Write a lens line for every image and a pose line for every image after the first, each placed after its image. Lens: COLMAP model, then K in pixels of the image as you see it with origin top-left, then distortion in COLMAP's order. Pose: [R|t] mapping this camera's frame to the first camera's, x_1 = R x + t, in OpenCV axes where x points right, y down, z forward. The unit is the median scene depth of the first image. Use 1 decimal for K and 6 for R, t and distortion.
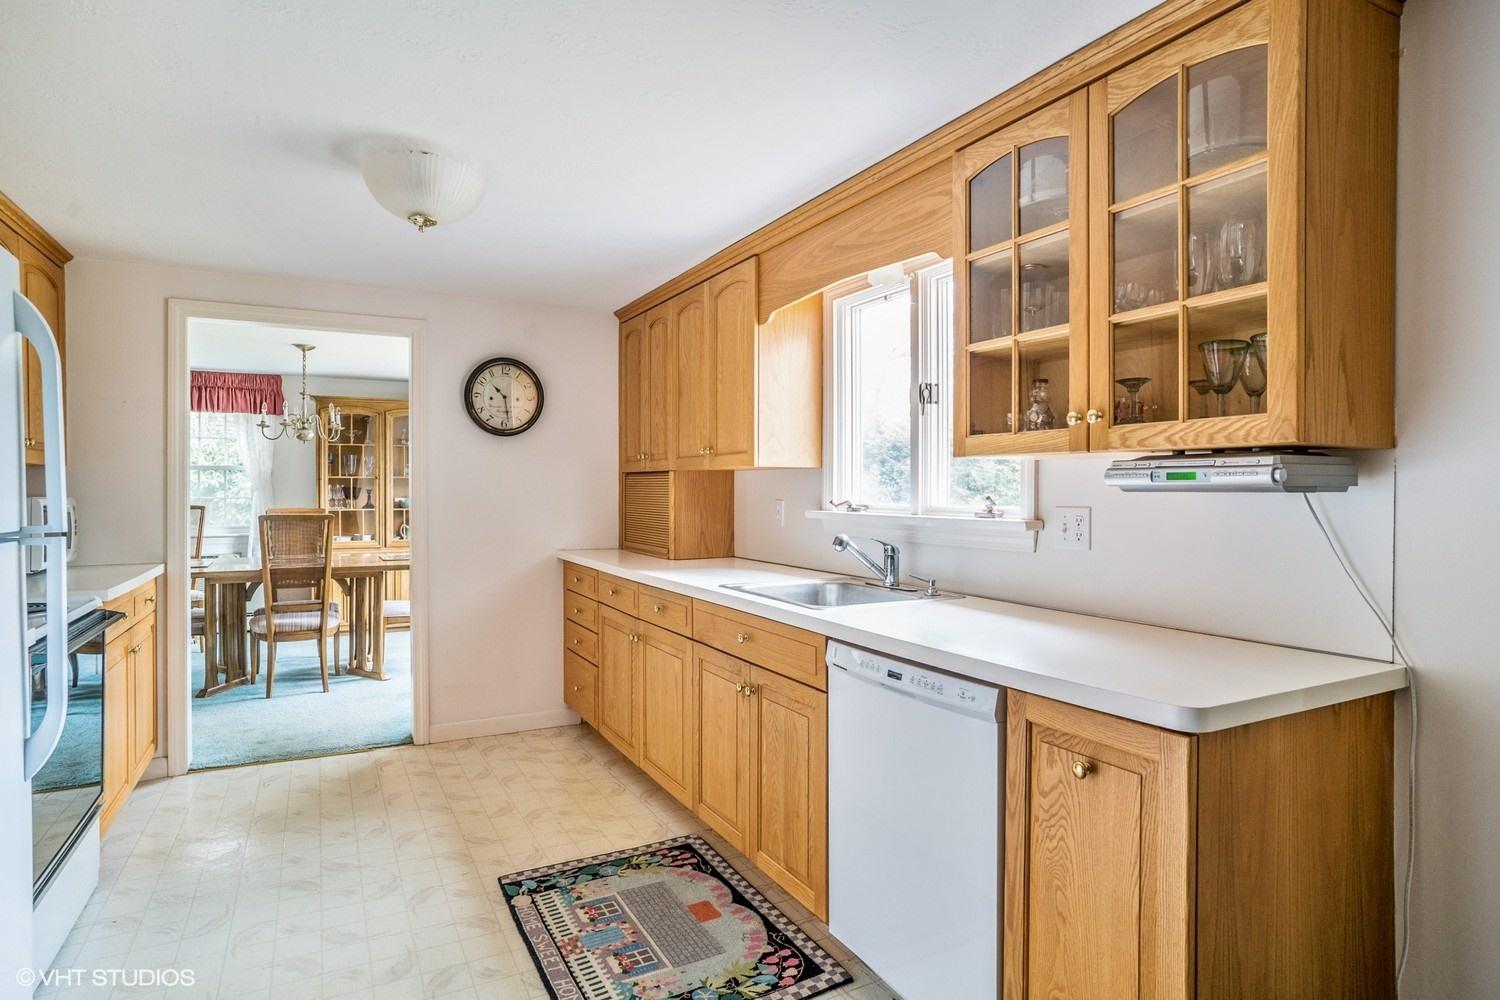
lens RADIAL K [[804.8, 0, 730.0], [0, 804.8, 490.0], [0, 0, 1]] dist [-0.074784, 0.039855]
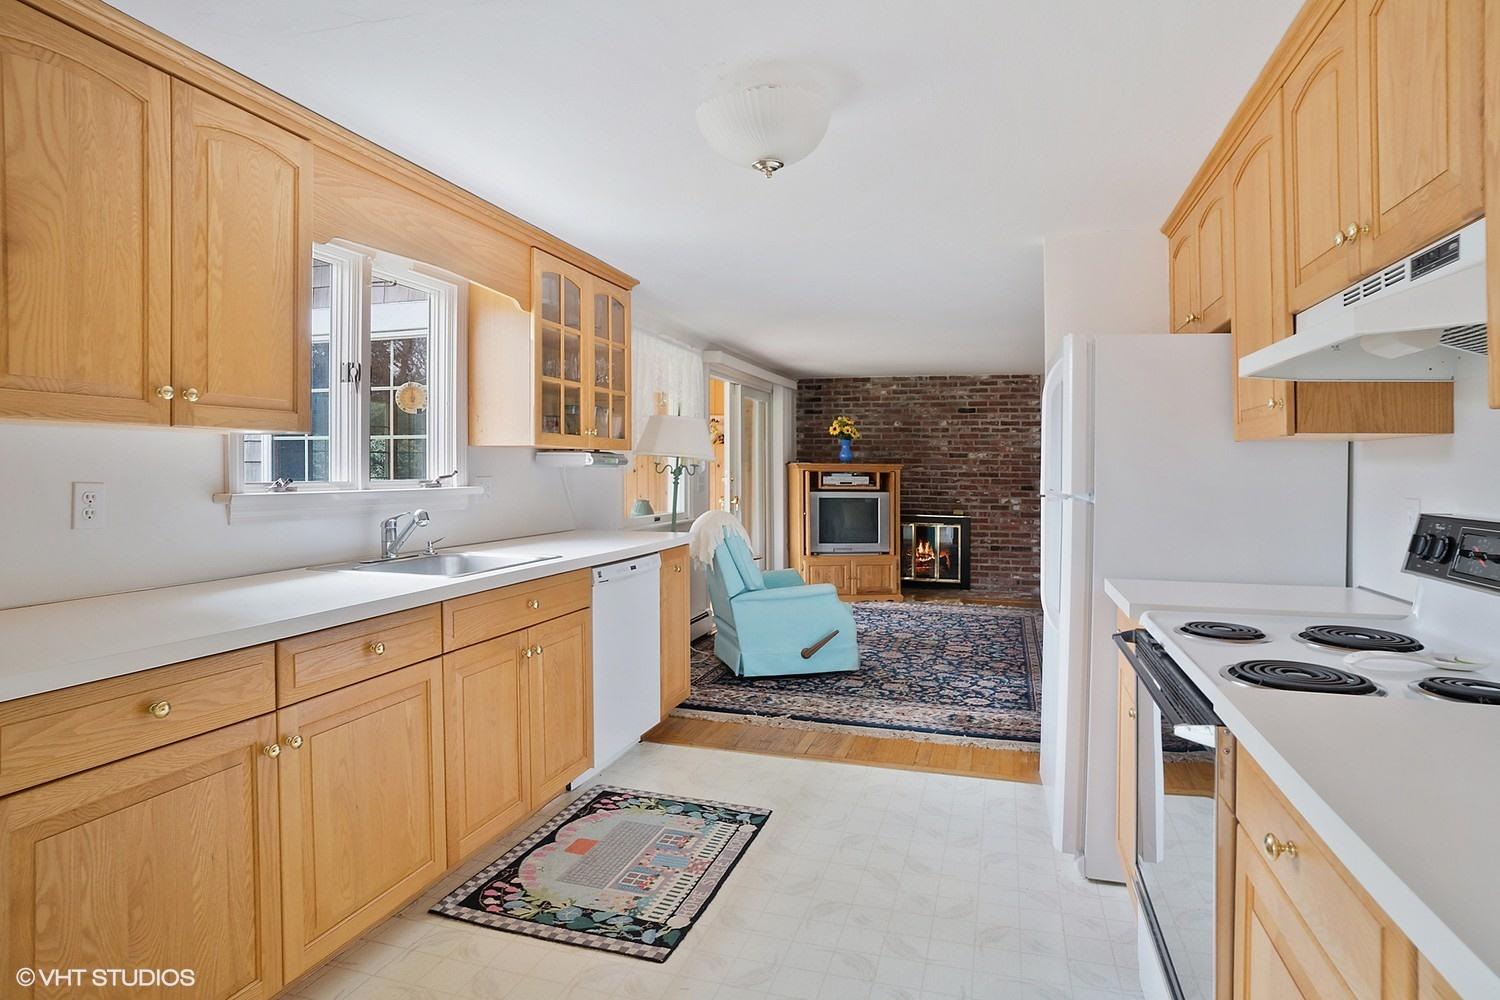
lens RADIAL K [[804.8, 0, 730.0], [0, 804.8, 490.0], [0, 0, 1]] dist [-0.074784, 0.039855]
pose [[-0.693548, -0.018689, 0.720168, -0.915461], [-0.002078, 0.999711, 0.023943, 0.007319], [-0.720408, 0.015109, -0.693386, 1.527080]]
